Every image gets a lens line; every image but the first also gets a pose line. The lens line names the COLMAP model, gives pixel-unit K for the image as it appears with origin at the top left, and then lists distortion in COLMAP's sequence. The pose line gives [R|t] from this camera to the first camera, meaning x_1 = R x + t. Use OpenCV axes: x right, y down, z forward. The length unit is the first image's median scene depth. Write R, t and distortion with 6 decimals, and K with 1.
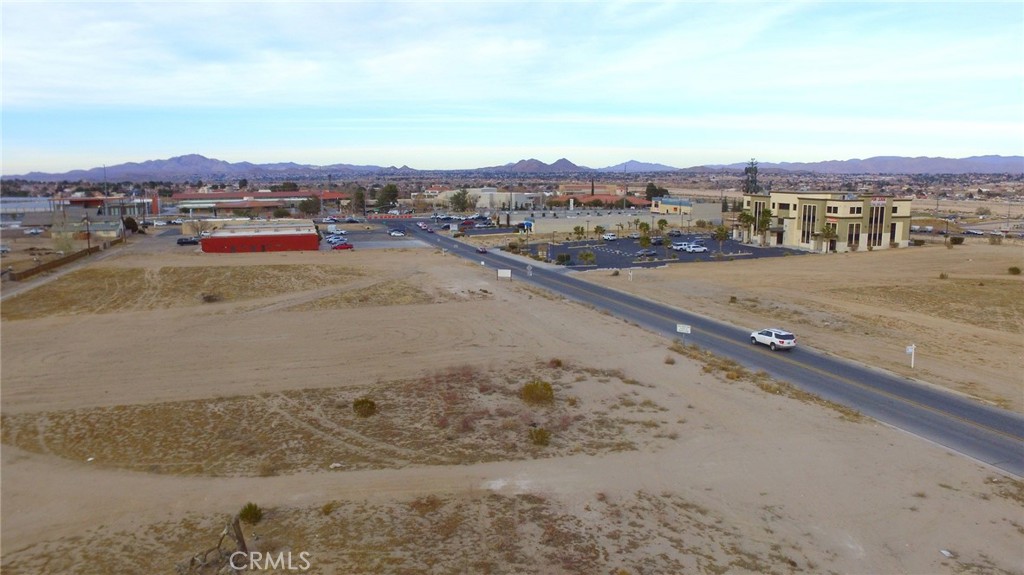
lens RADIAL K [[688.3, 0, 505.0], [0, 688.3, 296.2], [0, 0, 1]] dist [-0.115347, 0.075470]
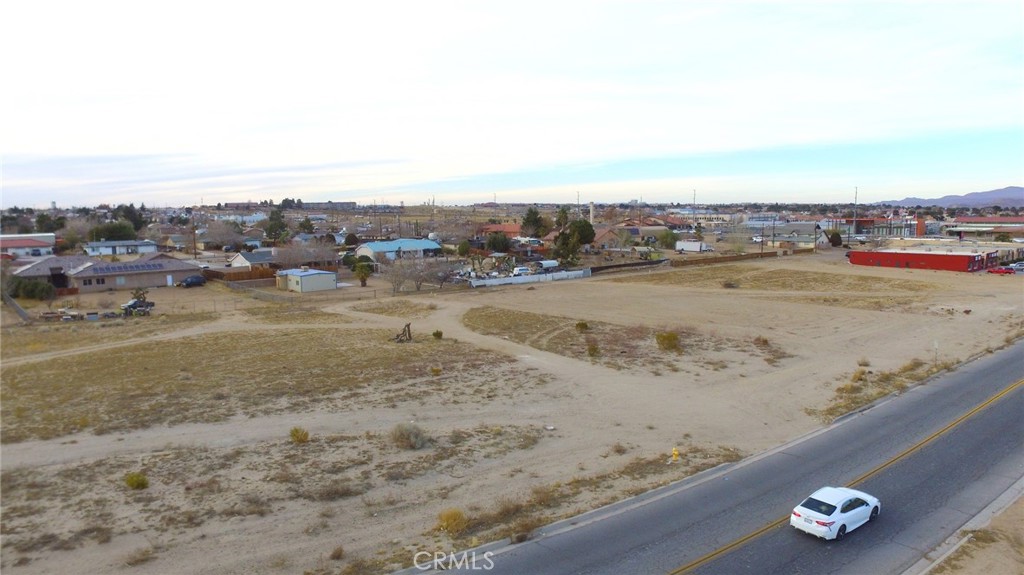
lens RADIAL K [[688.3, 0, 505.6], [0, 688.3, 289.0], [0, 0, 1]] dist [-0.115347, 0.075470]
pose [[0.403883, 0.101906, -0.909117, 0.334471], [-0.145859, 0.988236, 0.045976, 0.007689], [0.903108, 0.114034, 0.413996, 0.048199]]
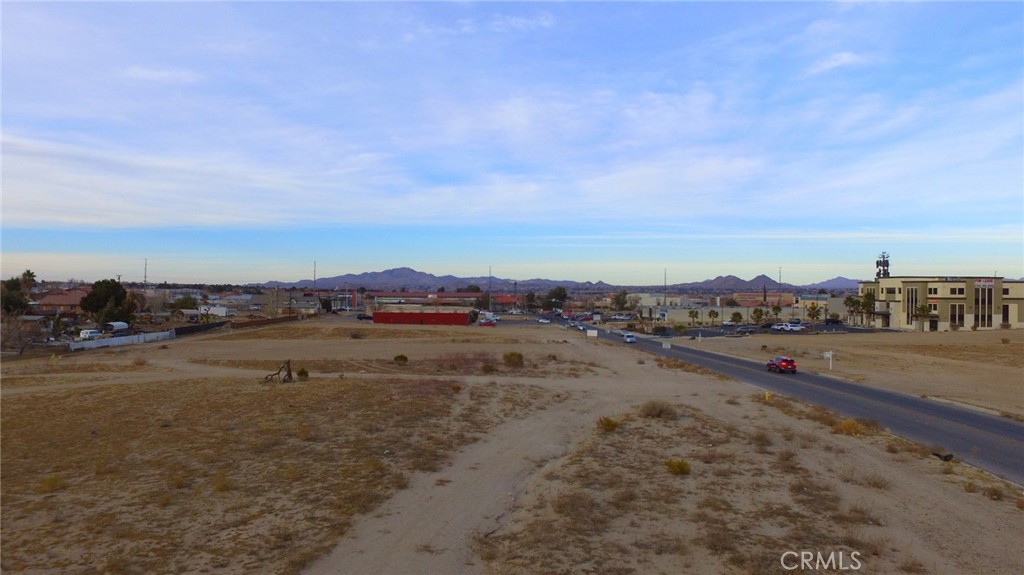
lens RADIAL K [[688.3, 0, 504.3], [0, 688.3, 285.7], [0, 0, 1]] dist [-0.115347, 0.075470]
pose [[0.960457, 0.007436, -0.278327, 0.133237], [-0.057733, 0.983235, -0.172959, 0.072703], [0.272375, 0.182189, 0.944785, -0.132708]]
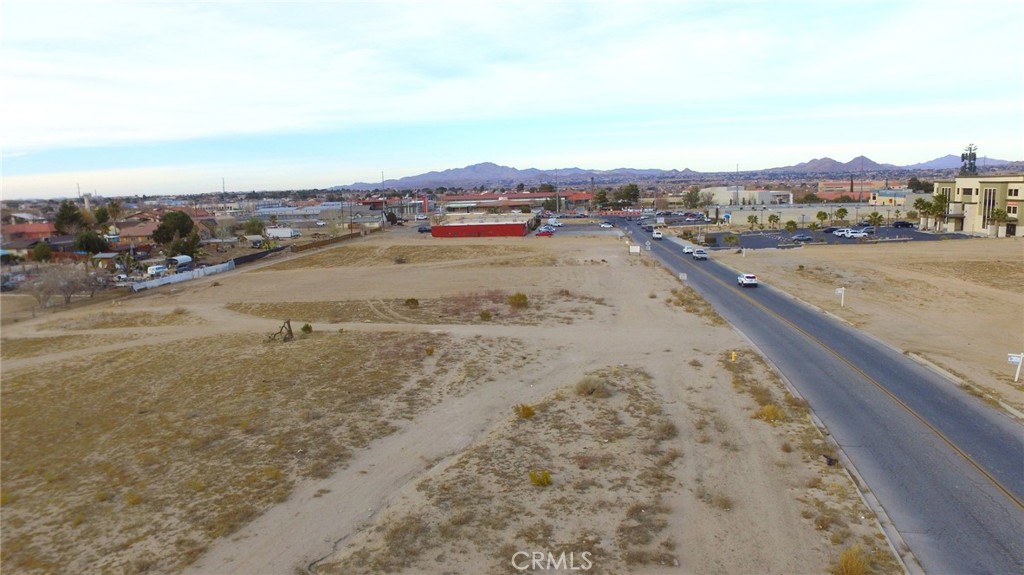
lens RADIAL K [[688.3, 0, 502.5], [0, 688.3, 290.9], [0, 0, 1]] dist [-0.115347, 0.075470]
pose [[0.918614, 0.030662, -0.393964, 0.186351], [-0.035751, 0.999345, -0.005583, 0.038426], [0.393535, 0.019213, 0.919109, -0.126285]]
